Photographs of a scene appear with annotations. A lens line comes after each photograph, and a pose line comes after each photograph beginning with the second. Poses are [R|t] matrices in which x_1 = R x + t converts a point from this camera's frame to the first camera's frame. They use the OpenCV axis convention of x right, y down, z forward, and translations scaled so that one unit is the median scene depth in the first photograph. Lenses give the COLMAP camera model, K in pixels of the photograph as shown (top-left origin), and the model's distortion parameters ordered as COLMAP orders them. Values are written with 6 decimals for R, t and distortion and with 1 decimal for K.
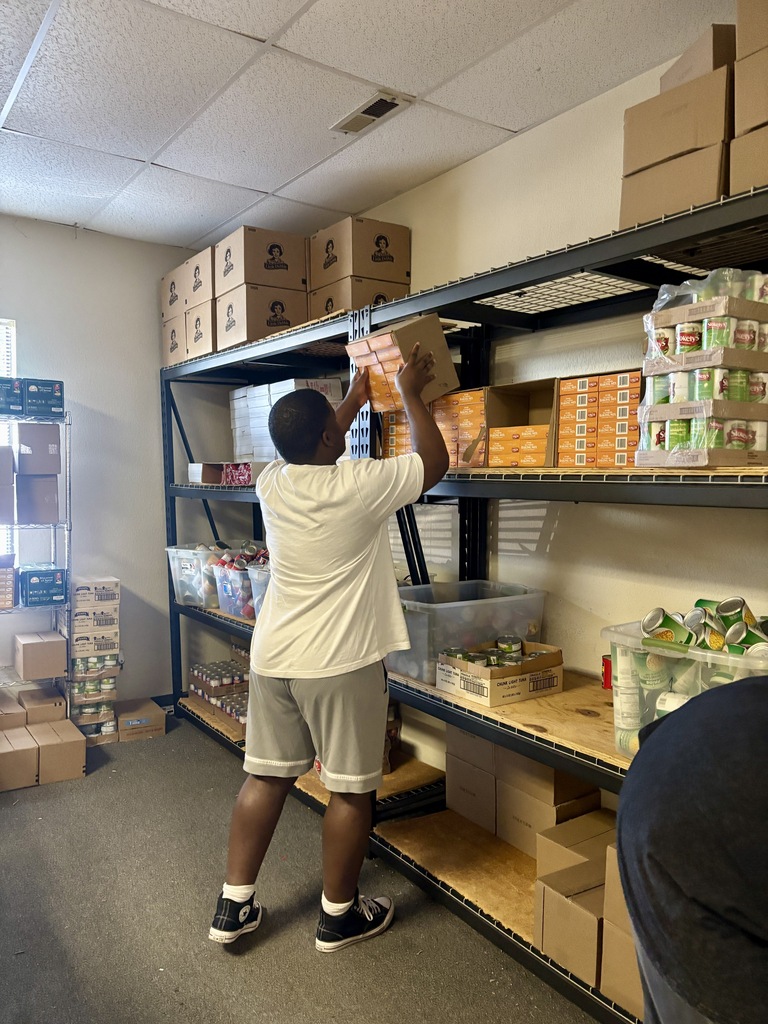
lens RADIAL K [[781.5, 0, 382.9], [0, 781.5, 517.8], [0, 0, 1]] dist [0.039836, -0.036732]
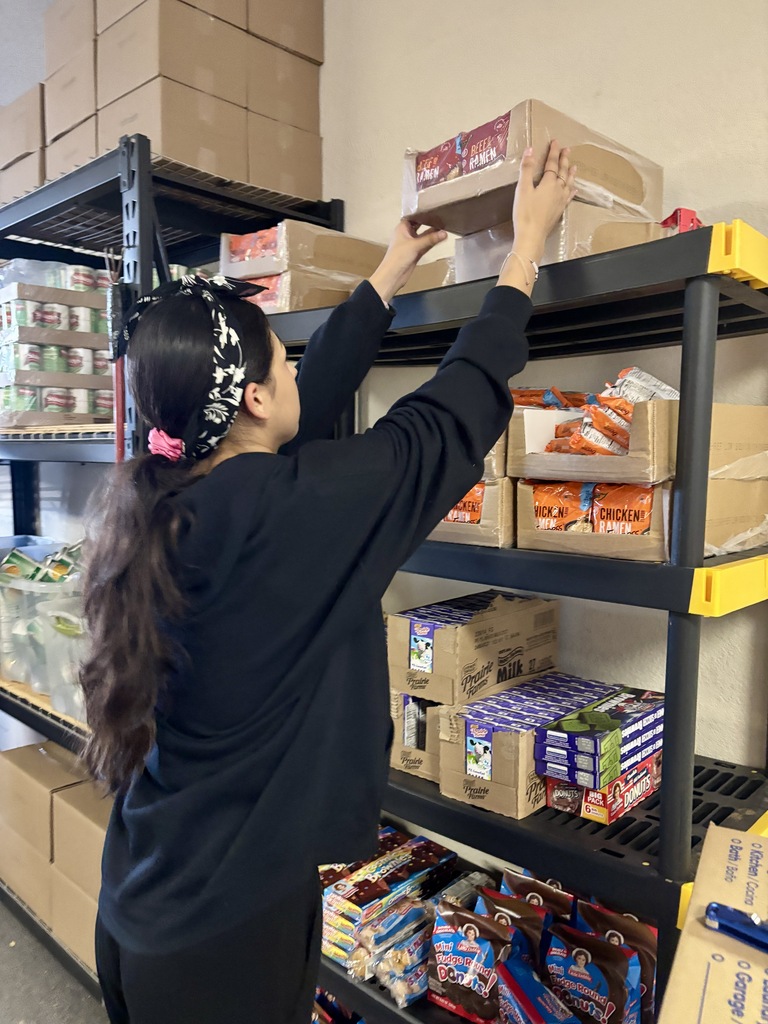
lens RADIAL K [[781.5, 0, 383.8], [0, 781.5, 515.5], [0, 0, 1]] dist [0.039836, -0.036732]
pose [[0.980638, -0.026962, 0.193964, 0.572596], [0.019167, 0.998936, 0.041952, 0.023694], [-0.194889, -0.037422, 0.980111, -0.223319]]
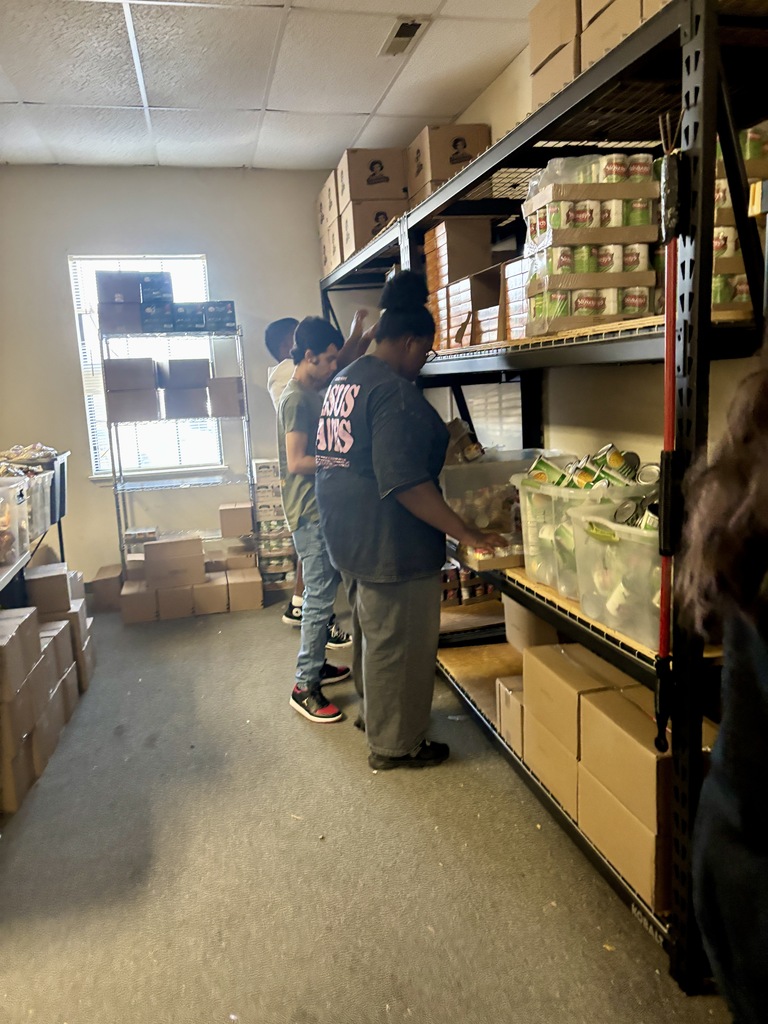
lens RADIAL K [[781.5, 0, 394.4], [0, 781.5, 506.4], [0, 0, 1]] dist [0.039836, -0.036732]
pose [[0.931296, -0.001428, -0.364261, 0.497653], [0.044330, 0.993004, 0.109445, 0.044177], [0.361556, -0.118073, 0.924844, -0.174576]]
